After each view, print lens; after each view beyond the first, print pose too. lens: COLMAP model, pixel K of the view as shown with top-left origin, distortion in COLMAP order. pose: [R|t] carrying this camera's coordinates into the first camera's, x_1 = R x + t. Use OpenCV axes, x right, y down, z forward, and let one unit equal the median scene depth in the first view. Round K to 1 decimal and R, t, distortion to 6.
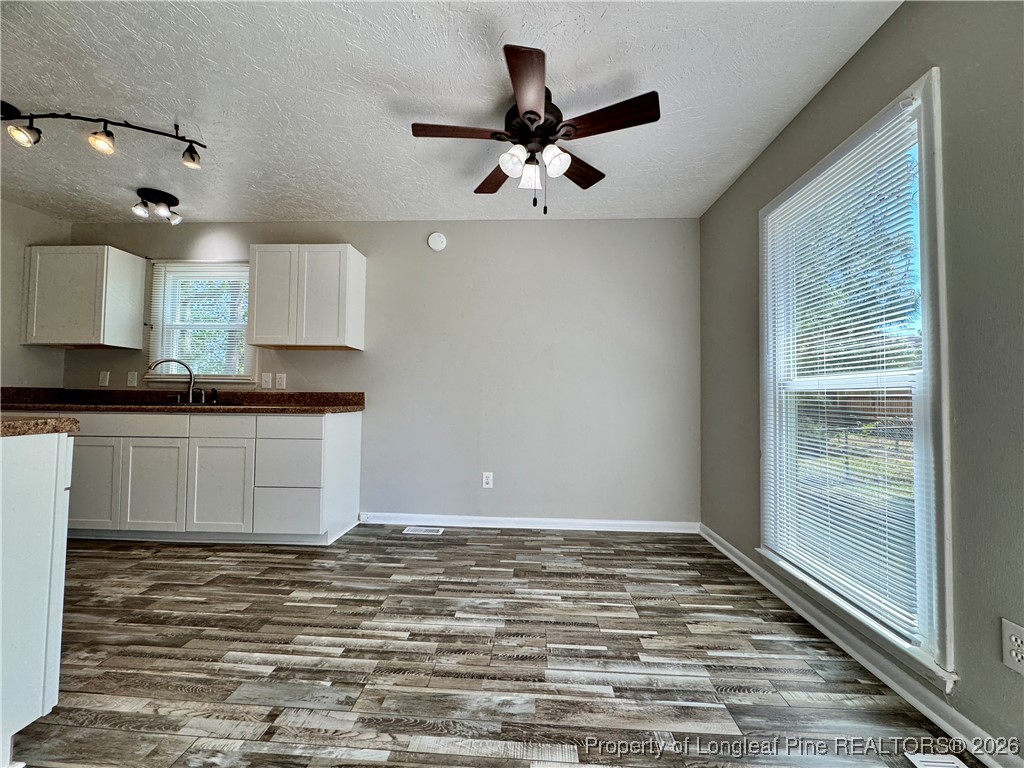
lens RADIAL K [[407.8, 0, 507.4], [0, 407.8, 384.4], [0, 0, 1]] dist [0.000549, -0.000096]
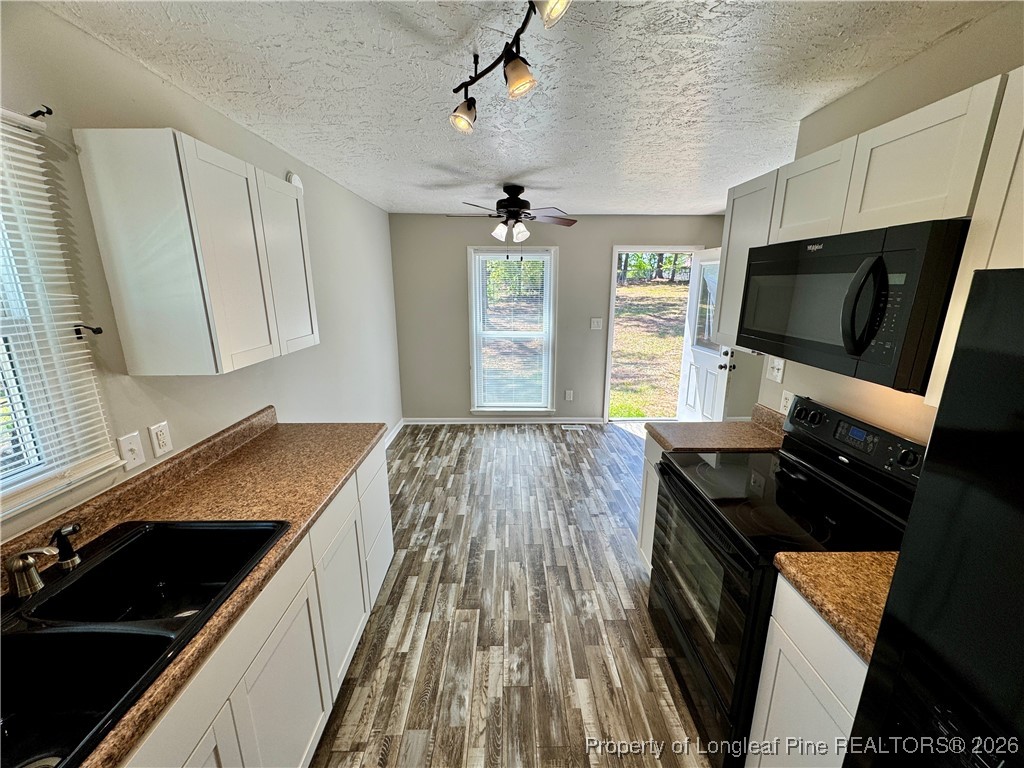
lens RADIAL K [[407.7, 0, 515.3], [0, 407.7, 385.6], [0, 0, 1]] dist [0.000630, 0.000052]
pose [[-0.075281, -0.252523, 0.964658, -1.358931], [-0.036312, 0.967456, 0.250421, -0.260443], [-0.996501, -0.016177, -0.082001, 0.857379]]
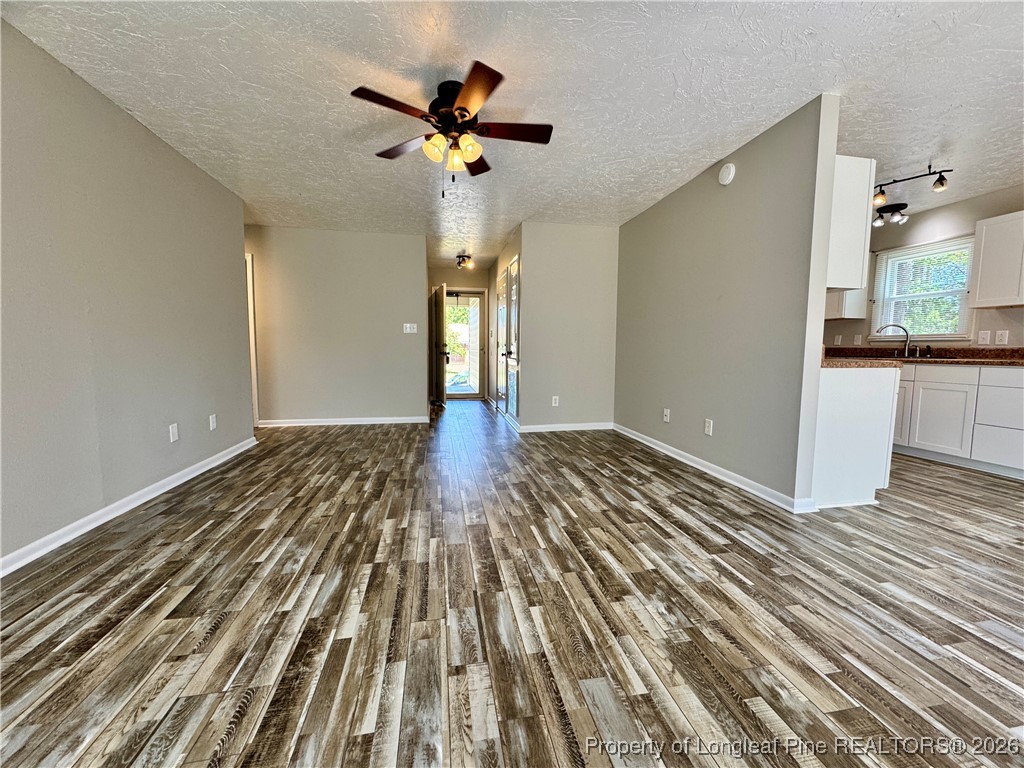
lens RADIAL K [[407.7, 0, 515.3], [0, 407.7, 385.6], [0, 0, 1]] dist [0.000630, 0.000052]
pose [[0.249269, 0.076657, -0.965396, 0.252966], [0.031055, 0.995717, 0.087084, -0.020774], [0.967936, -0.051688, 0.245821, -0.729790]]
